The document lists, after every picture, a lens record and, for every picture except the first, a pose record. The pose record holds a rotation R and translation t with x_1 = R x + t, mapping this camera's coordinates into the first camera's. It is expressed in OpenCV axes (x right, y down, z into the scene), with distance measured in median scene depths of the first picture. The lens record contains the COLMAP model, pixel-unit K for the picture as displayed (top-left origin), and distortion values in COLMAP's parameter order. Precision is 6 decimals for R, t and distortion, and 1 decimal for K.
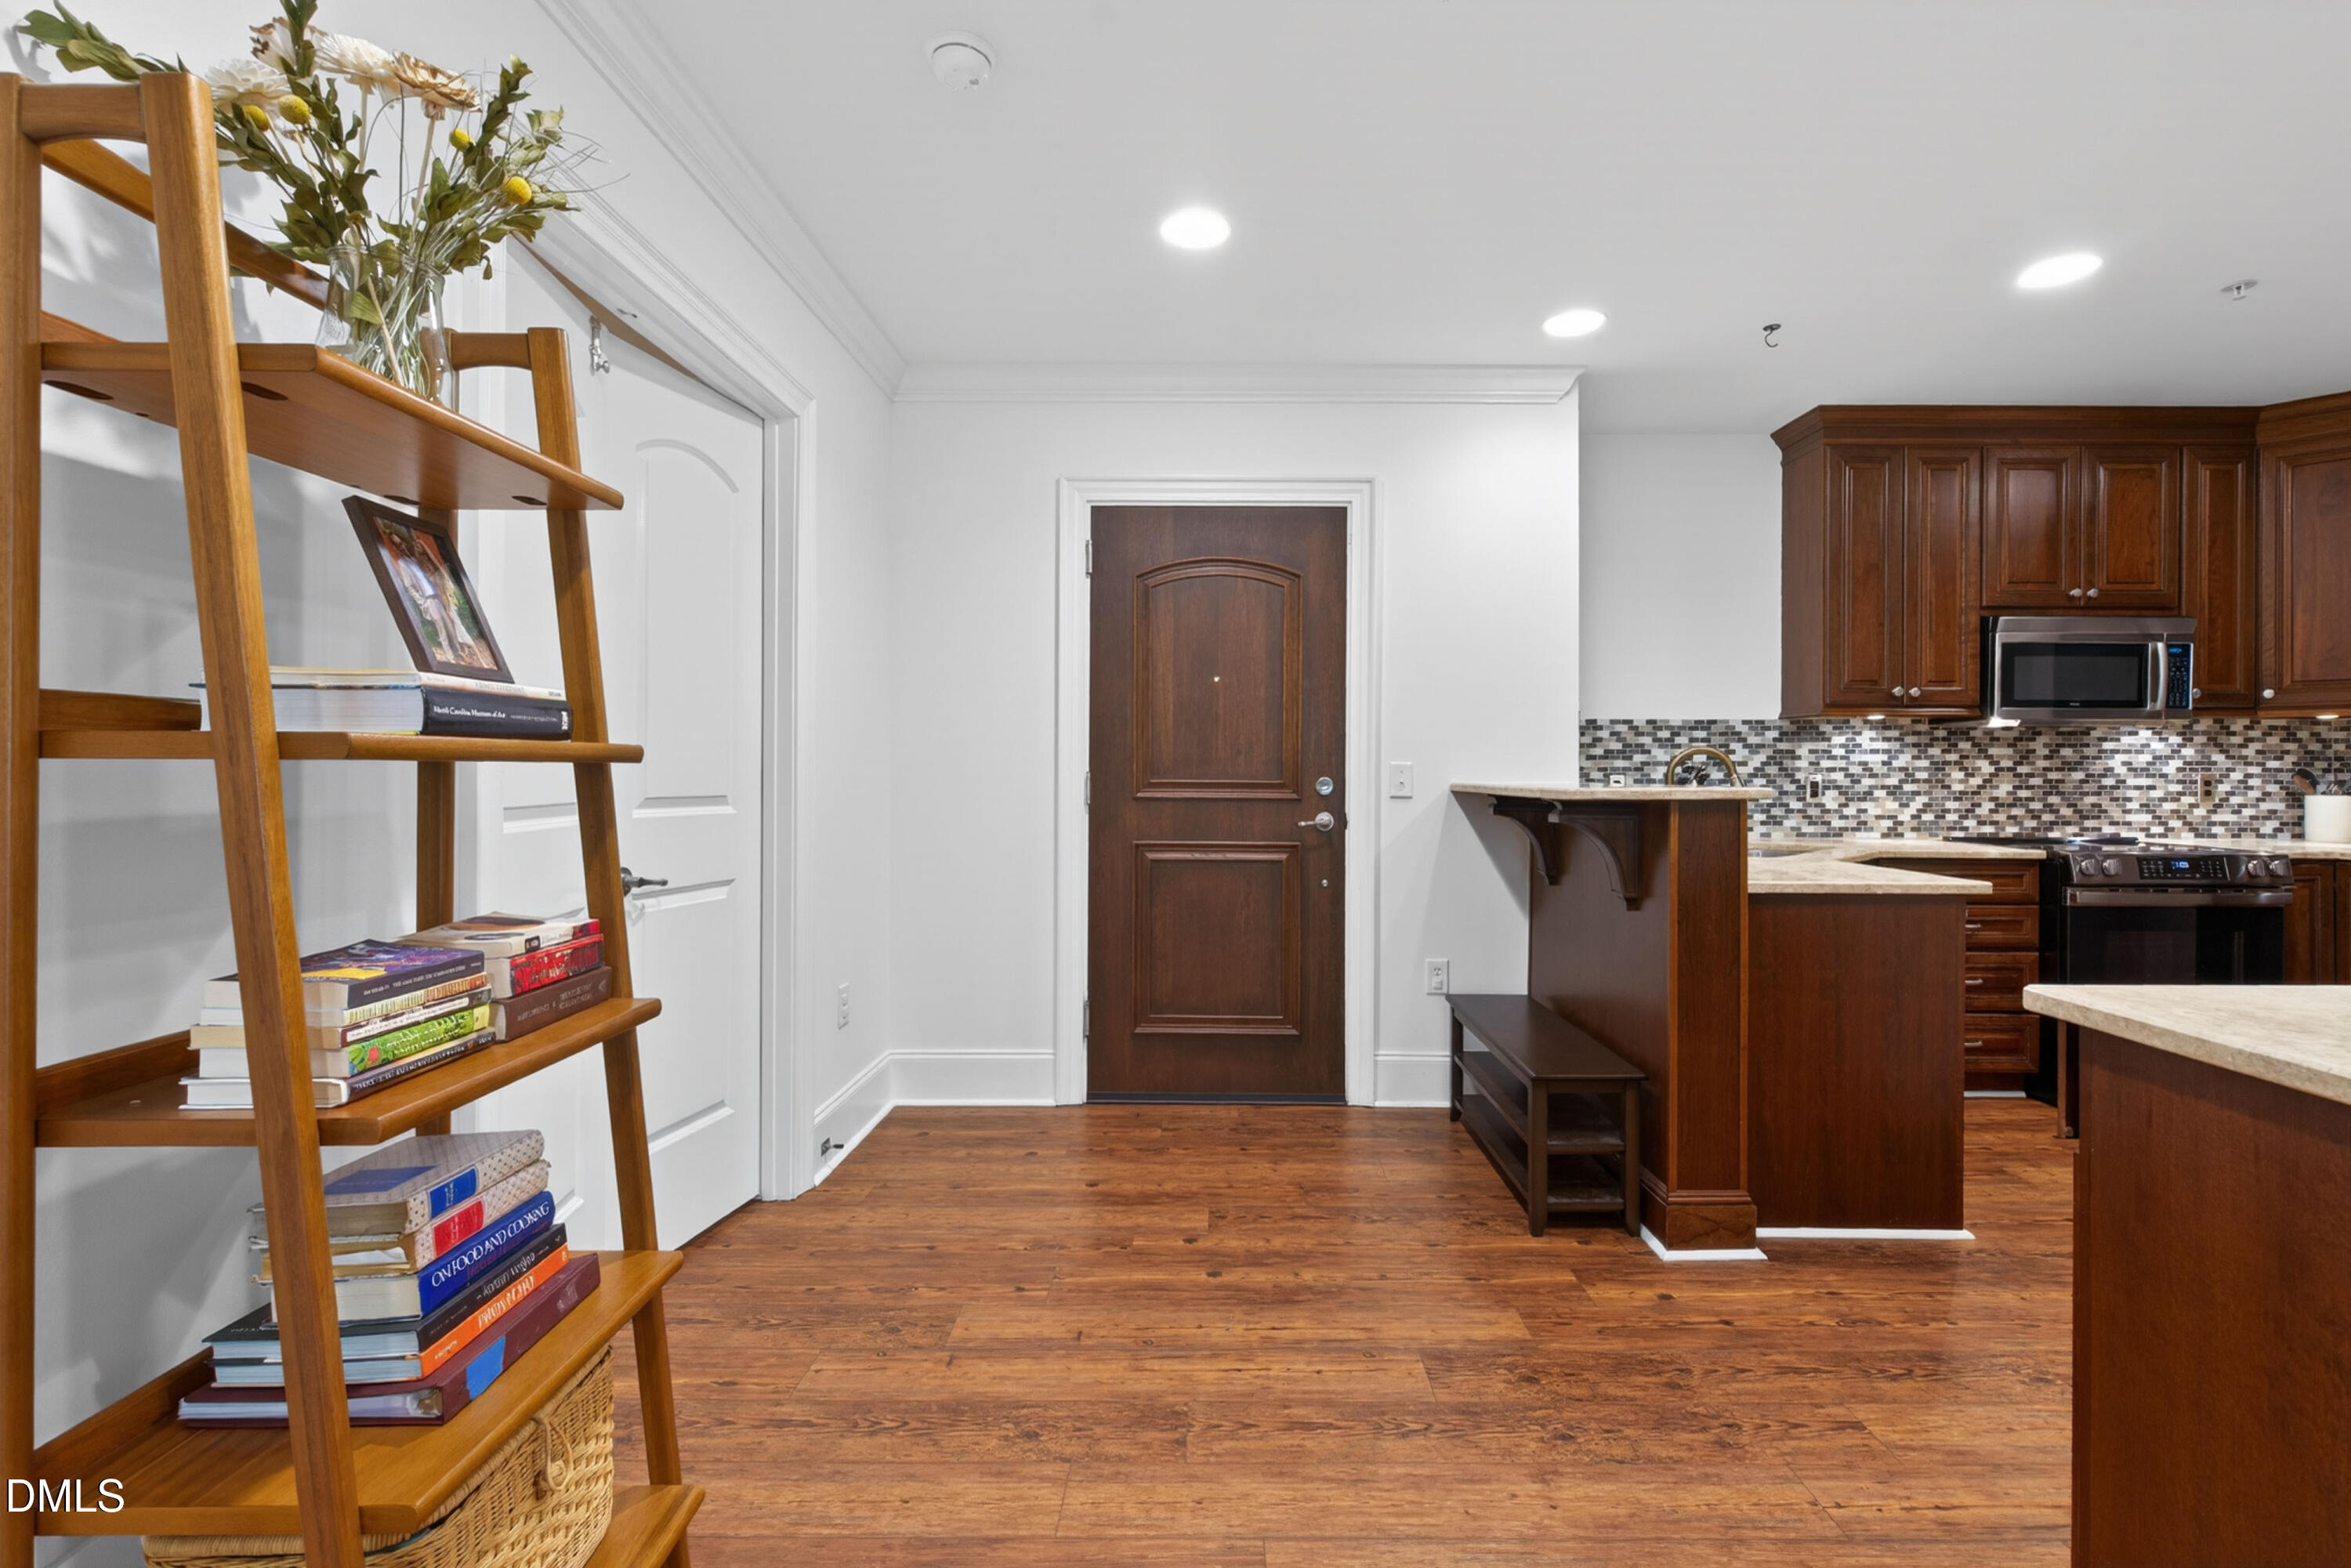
lens RADIAL K [[1087.5, 0, 1205.2], [0, 1087.5, 770.1], [0, 0, 1]] dist [-0.000759, 0.004193]
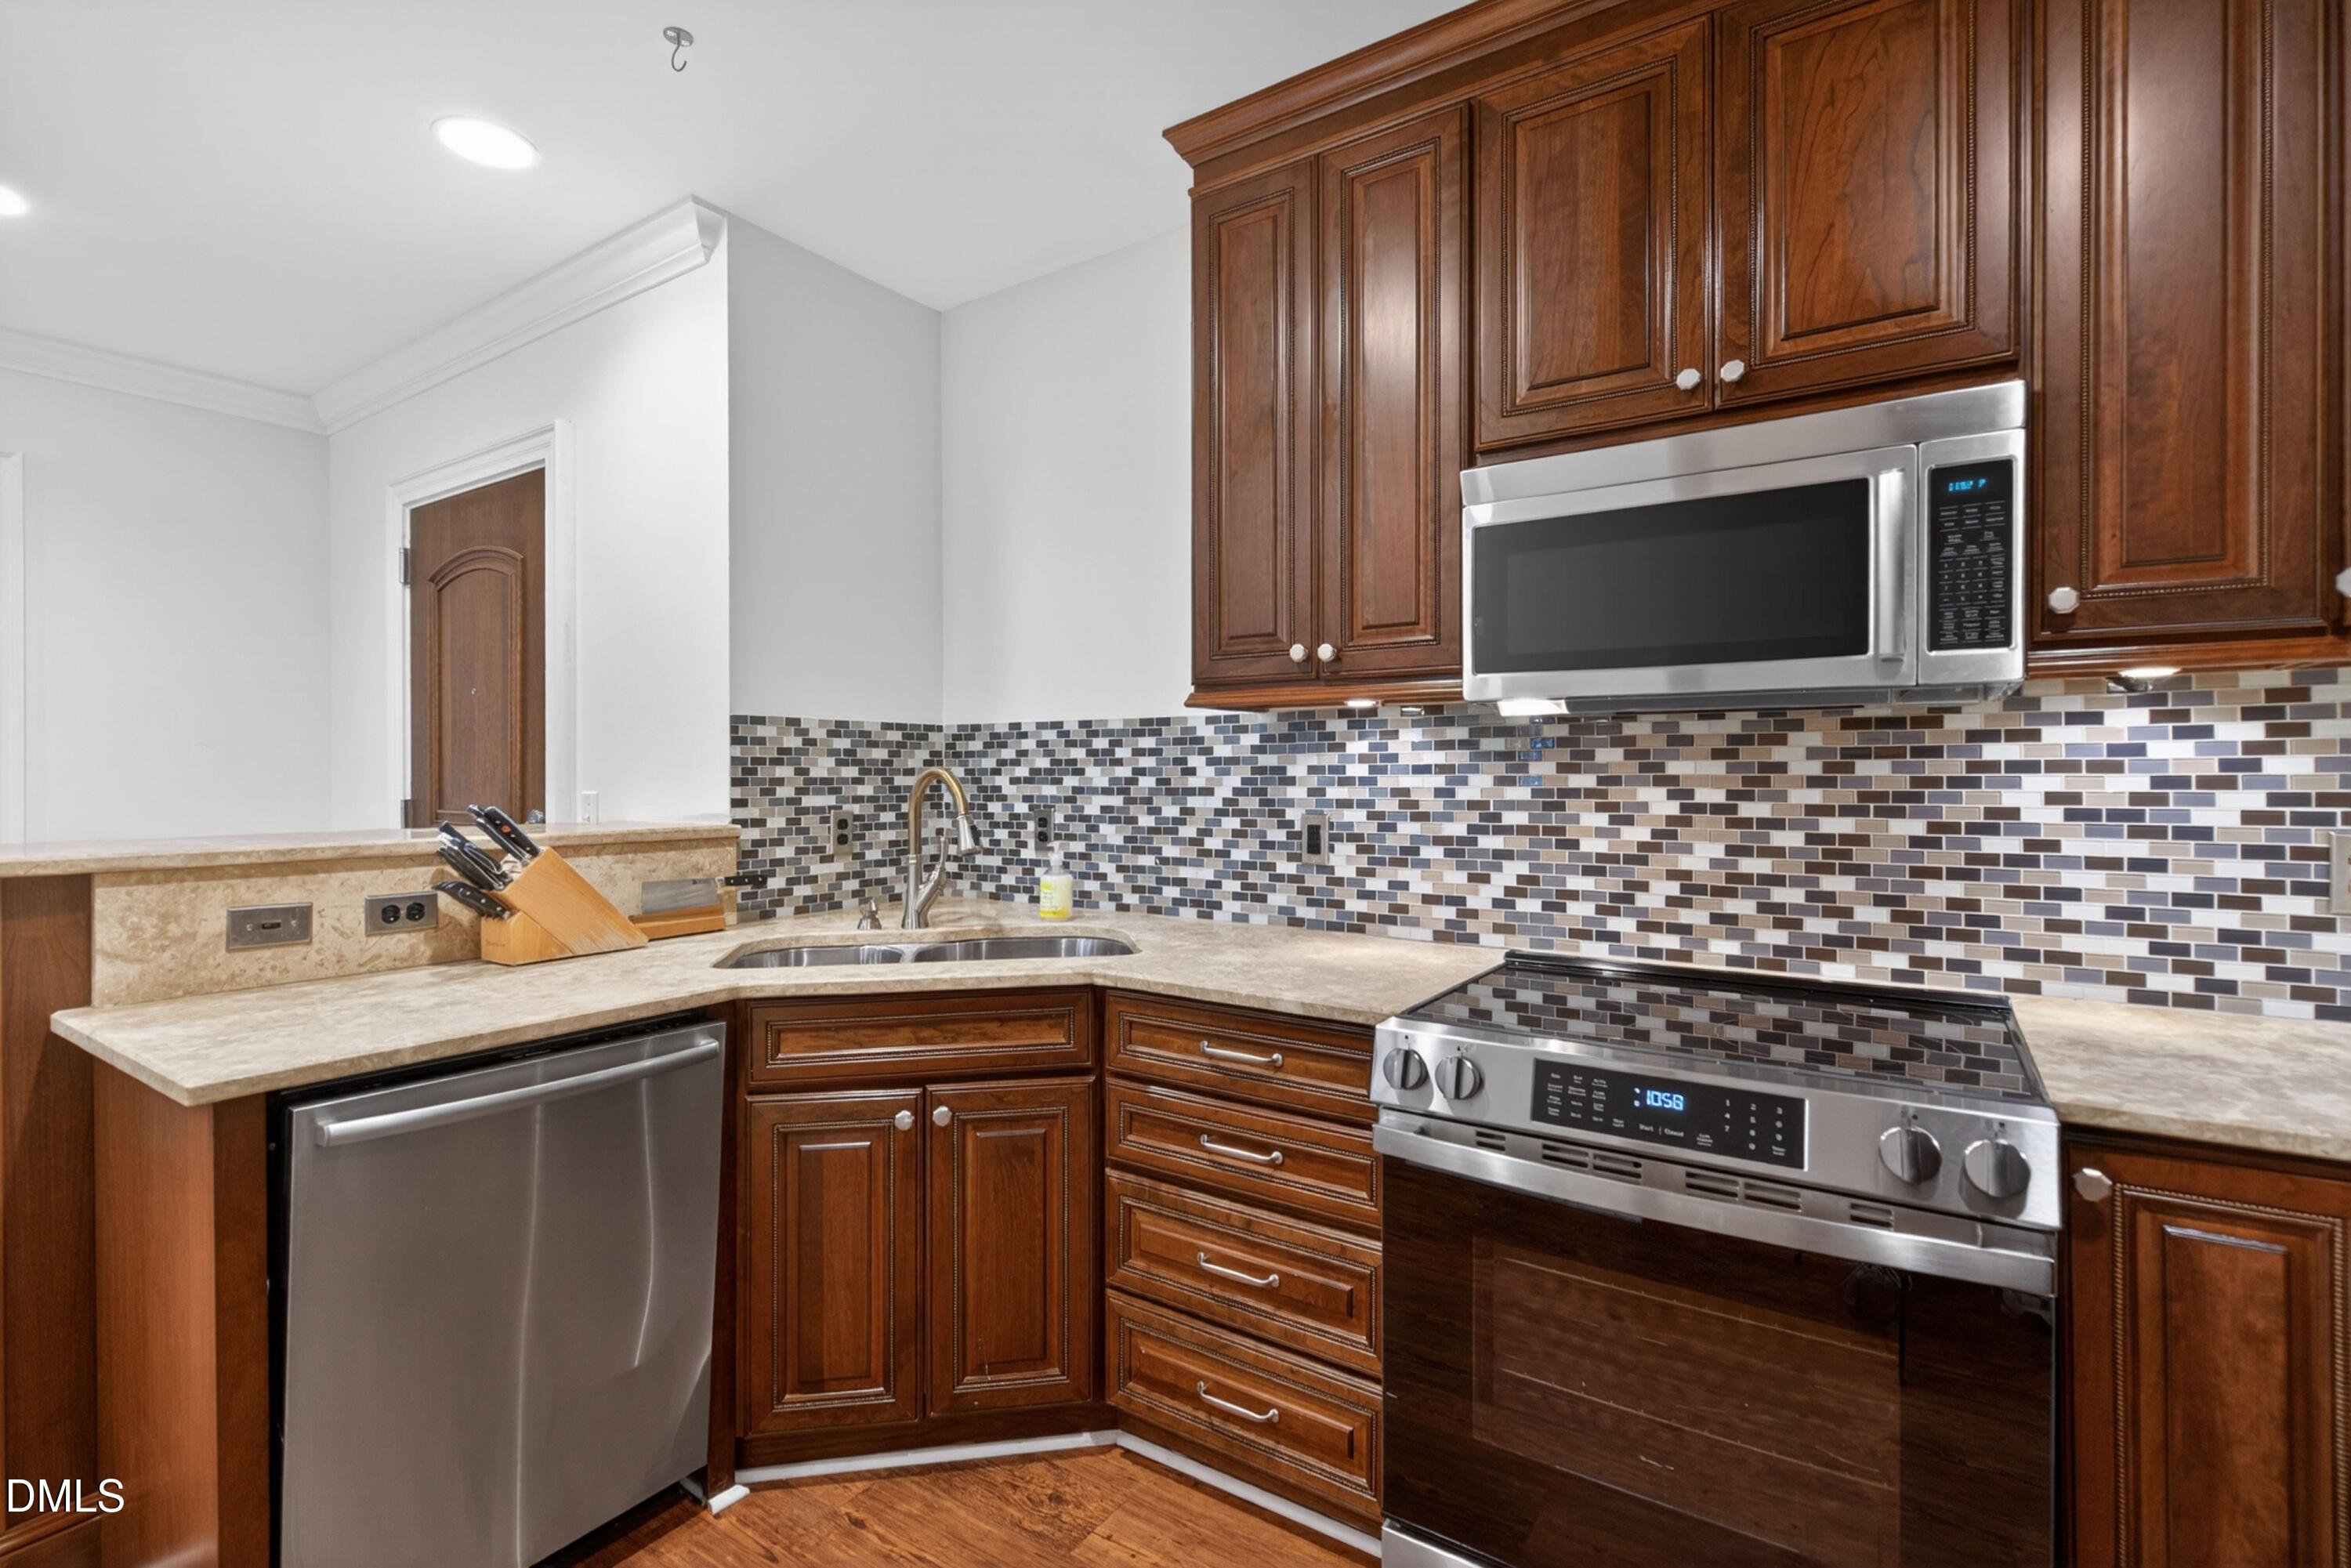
lens RADIAL K [[1066.7, 0, 1172.1], [0, 1066.7, 766.0], [0, 0, 1]] dist [-0.001599, -0.000326]
pose [[0.819624, -0.006767, -0.572861, 0.805588], [0.004994, 0.999977, -0.004667, -0.017003], [0.572880, 0.000964, 0.819639, 0.524095]]
